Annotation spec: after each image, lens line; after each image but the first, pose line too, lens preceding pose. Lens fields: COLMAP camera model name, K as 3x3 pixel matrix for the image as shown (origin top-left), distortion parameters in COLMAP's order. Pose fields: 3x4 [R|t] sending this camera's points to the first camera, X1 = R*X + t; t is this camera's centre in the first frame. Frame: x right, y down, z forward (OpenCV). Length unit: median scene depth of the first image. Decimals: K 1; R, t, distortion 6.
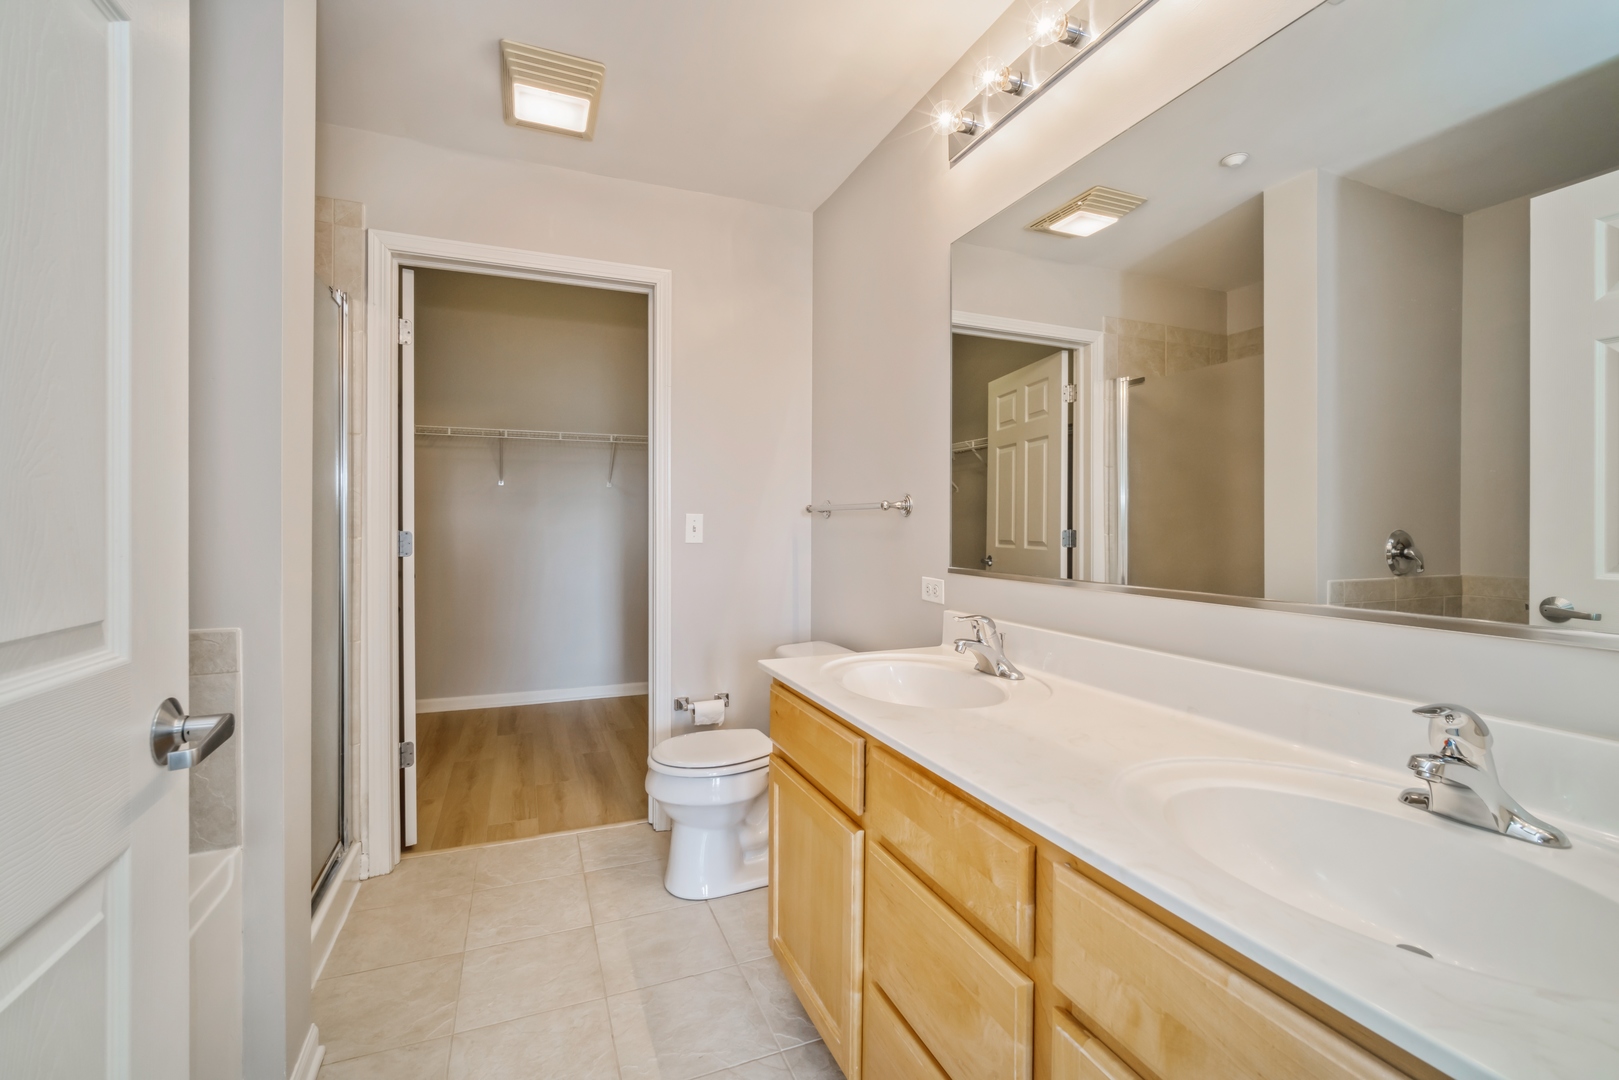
lens RADIAL K [[706.9, 0, 809.4], [0, 706.9, 531.0], [0, 0, 1]] dist [0.000241, 0.000073]
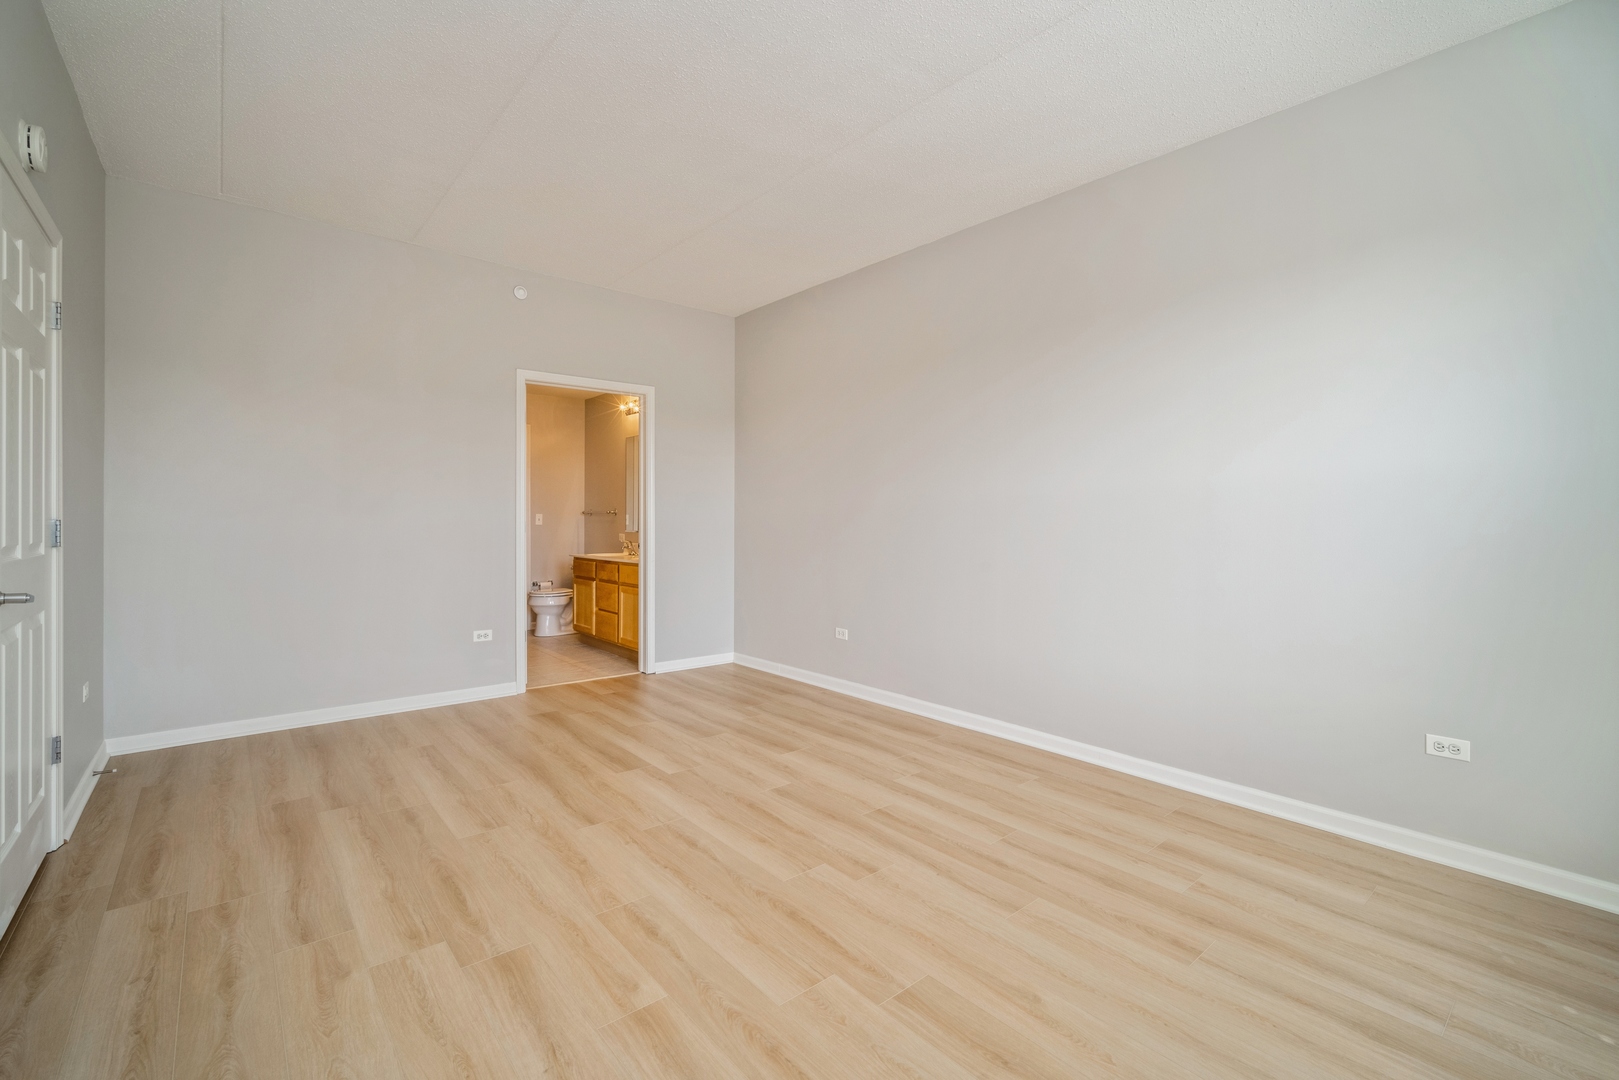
lens RADIAL K [[706.9, 0, 809.4], [0, 706.9, 531.0], [0, 0, 1]] dist [0.000241, 0.000073]
pose [[0.951573, -0.004984, 0.307383, -0.012283], [-0.002856, 0.999682, 0.025050, -0.036076], [-0.307410, -0.024715, 0.951256, -2.227836]]
